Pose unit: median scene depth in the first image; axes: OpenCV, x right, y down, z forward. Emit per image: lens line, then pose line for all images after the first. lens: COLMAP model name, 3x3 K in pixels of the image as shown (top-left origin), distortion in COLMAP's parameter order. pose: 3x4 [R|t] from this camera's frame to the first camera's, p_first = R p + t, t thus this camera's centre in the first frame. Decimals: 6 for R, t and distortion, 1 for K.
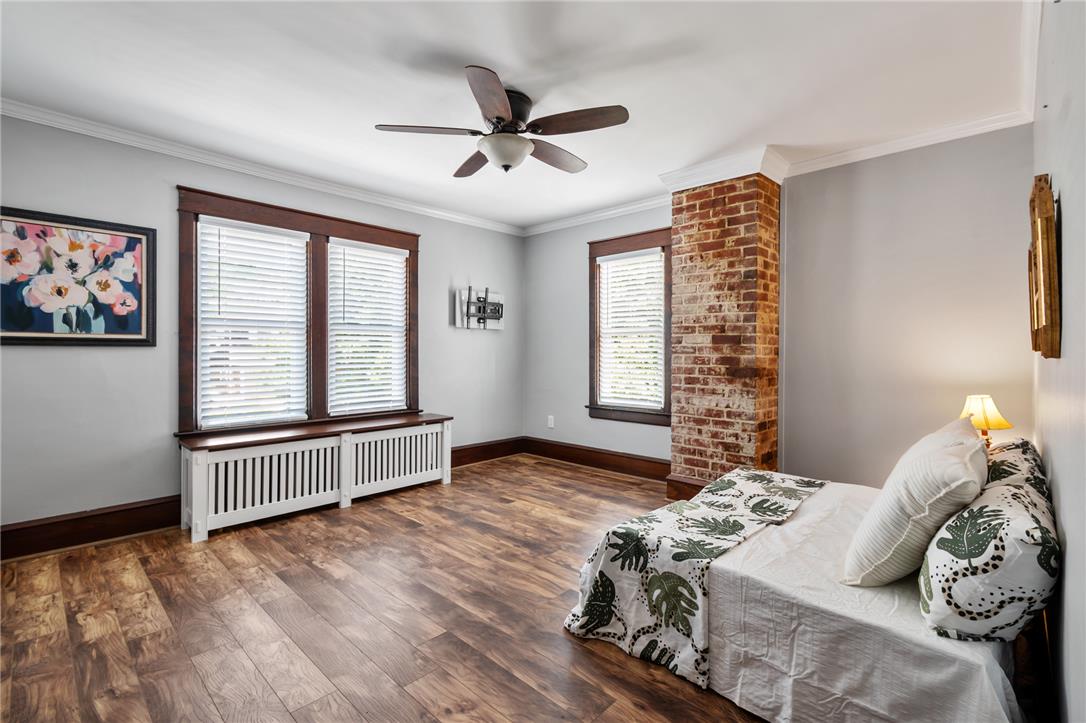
lens RADIAL K [[493.4, 0, 545.7], [0, 493.4, 357.2], [0, 0, 1]] dist [0.001424, 0.000097]
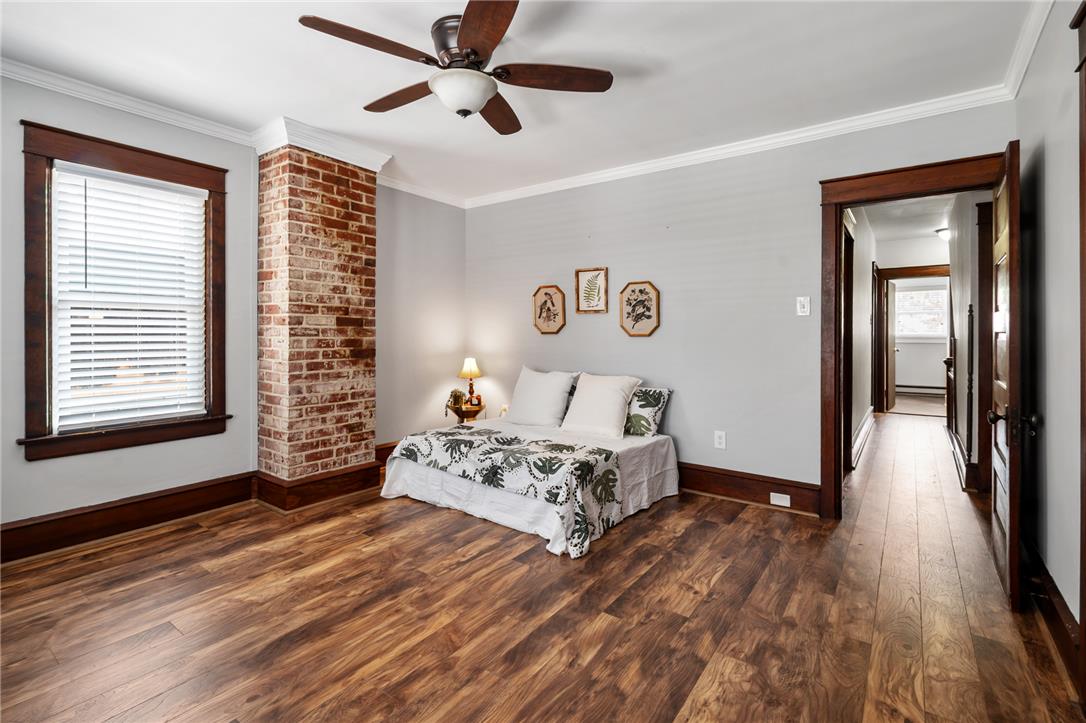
lens RADIAL K [[493.4, 0, 562.6], [0, 493.4, 336.0], [0, 0, 1]] dist [0.001424, 0.000097]
pose [[-0.155209, -0.006901, 0.987858, -0.691261], [0.008380, 0.999930, 0.008302, -0.011695], [-0.987846, 0.009567, -0.155140, 0.721460]]
